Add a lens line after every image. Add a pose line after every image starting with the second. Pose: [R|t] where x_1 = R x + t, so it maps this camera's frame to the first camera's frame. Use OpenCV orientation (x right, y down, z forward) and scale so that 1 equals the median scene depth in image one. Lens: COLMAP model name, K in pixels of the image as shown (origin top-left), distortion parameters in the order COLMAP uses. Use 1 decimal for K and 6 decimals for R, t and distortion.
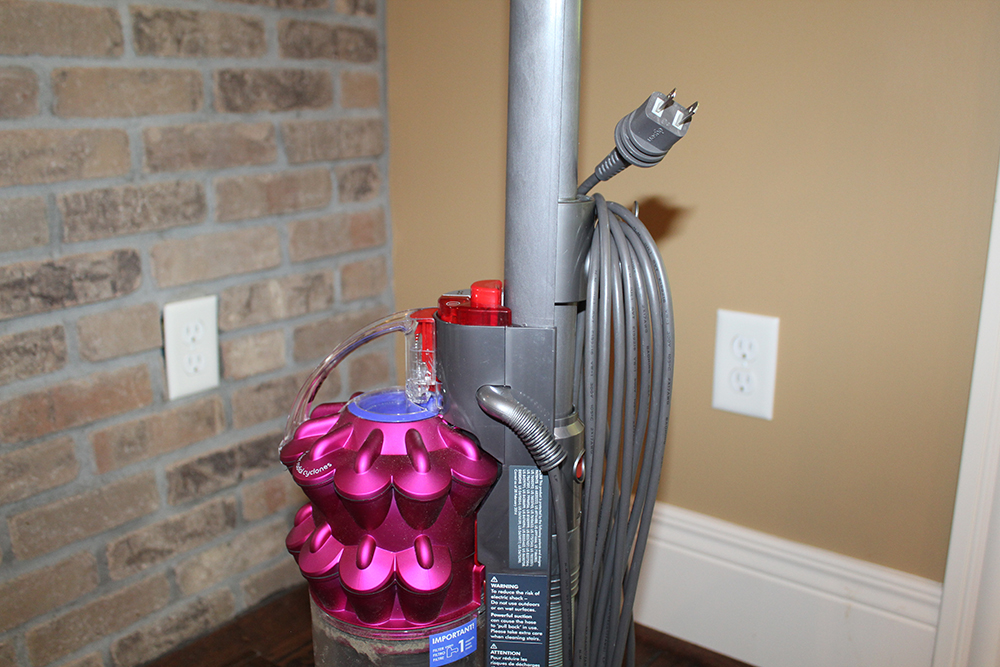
lens RADIAL K [[946.5, 0, 500.0], [0, 946.5, 333.5], [0, 0, 1]] dist [-0.076567, 0.019560]
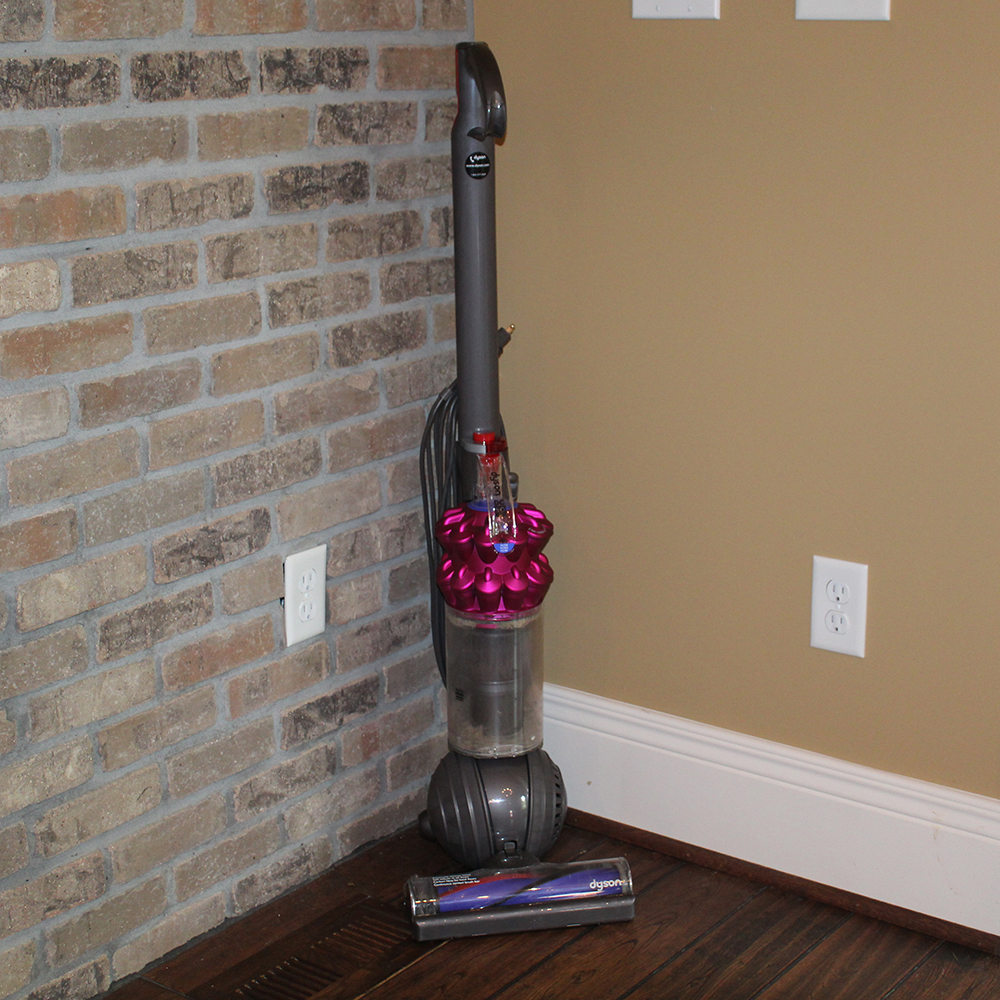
lens RADIAL K [[1878.9, 0, 500.0], [0, 1878.9, 500.0], [0, 0, 1]] dist [0.011685, -1.337504]
pose [[0.999882, -0.014186, 0.005973, -0.131629], [0.014083, 0.999759, 0.016824, -0.125294], [-0.006210, -0.016737, 0.999841, -1.090098]]
